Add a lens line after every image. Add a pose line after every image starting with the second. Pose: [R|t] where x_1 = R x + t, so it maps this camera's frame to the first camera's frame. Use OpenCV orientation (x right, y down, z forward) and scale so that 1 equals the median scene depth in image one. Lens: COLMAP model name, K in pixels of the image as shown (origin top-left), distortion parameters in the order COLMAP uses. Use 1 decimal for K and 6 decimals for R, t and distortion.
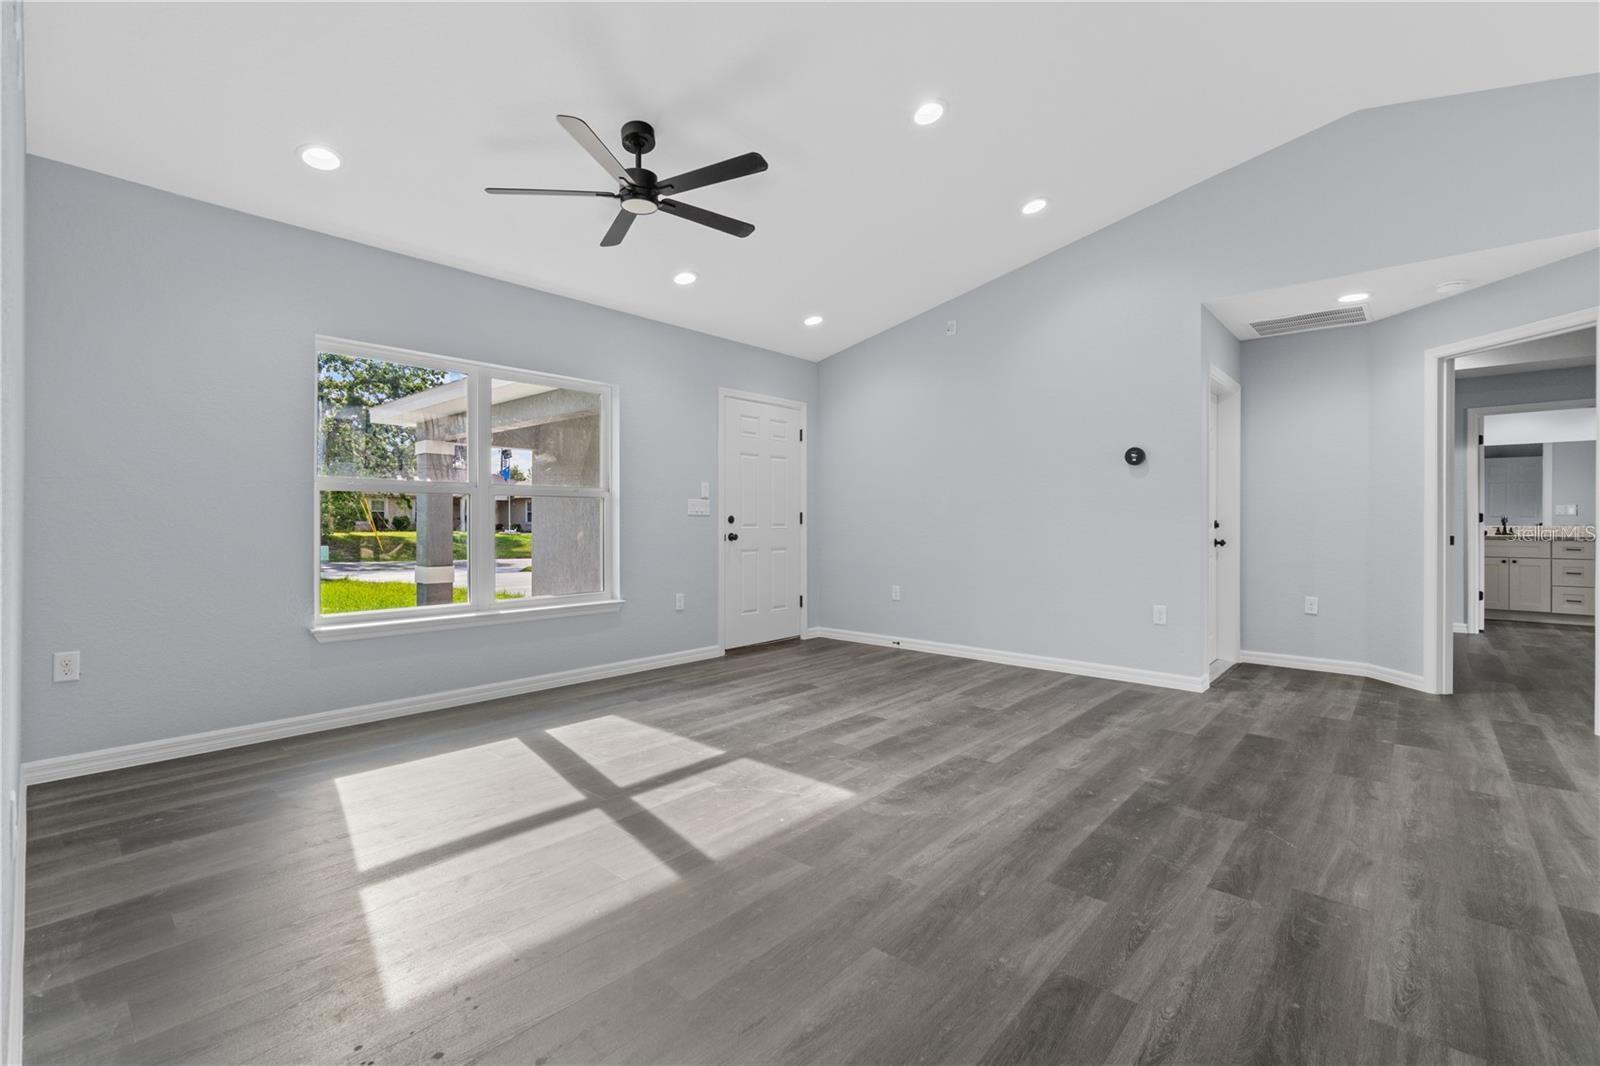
lens RADIAL K [[694.4, 0, 802.3], [0, 694.4, 527.6], [0, 0, 1]] dist [0.001001, 0.000563]
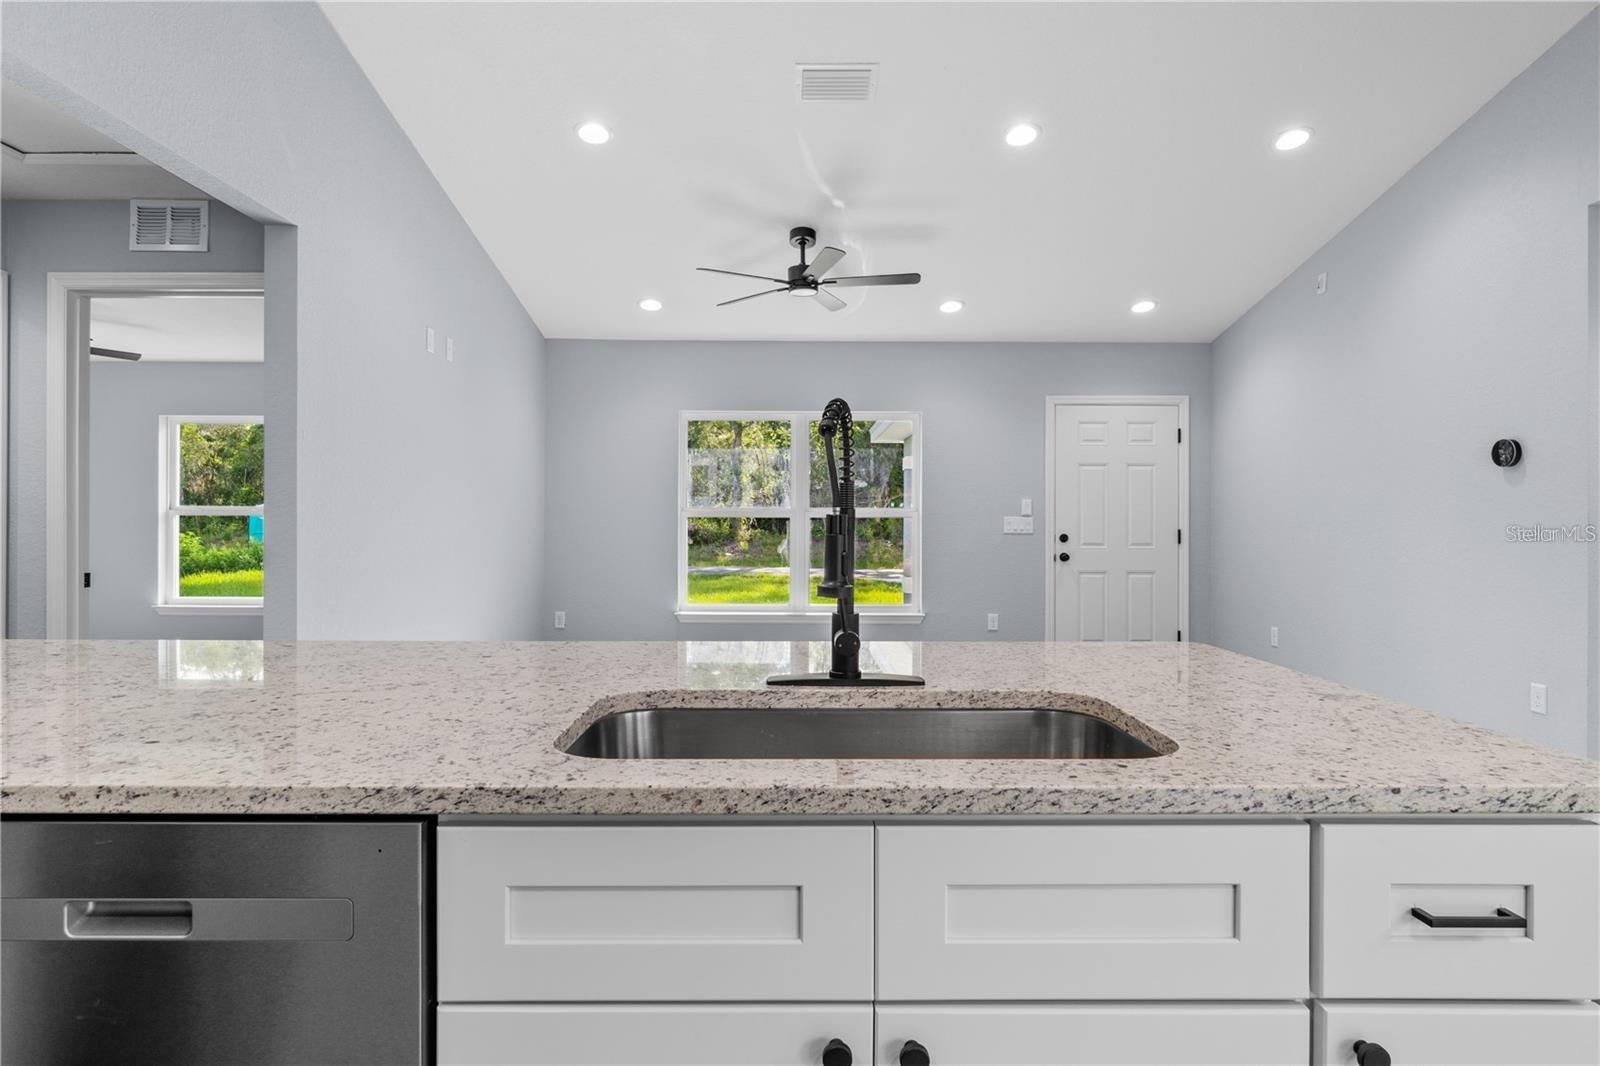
lens RADIAL K [[894.5, 0, 799.5], [0, 894.5, 525.7], [0, 0, 1]] dist [-0.004576, -0.000569]
pose [[0.671472, 0.002980, -0.741024, 0.559341], [-0.008404, 0.999958, -0.003593, -0.021594], [0.740982, 0.008641, 0.671469, -0.053084]]
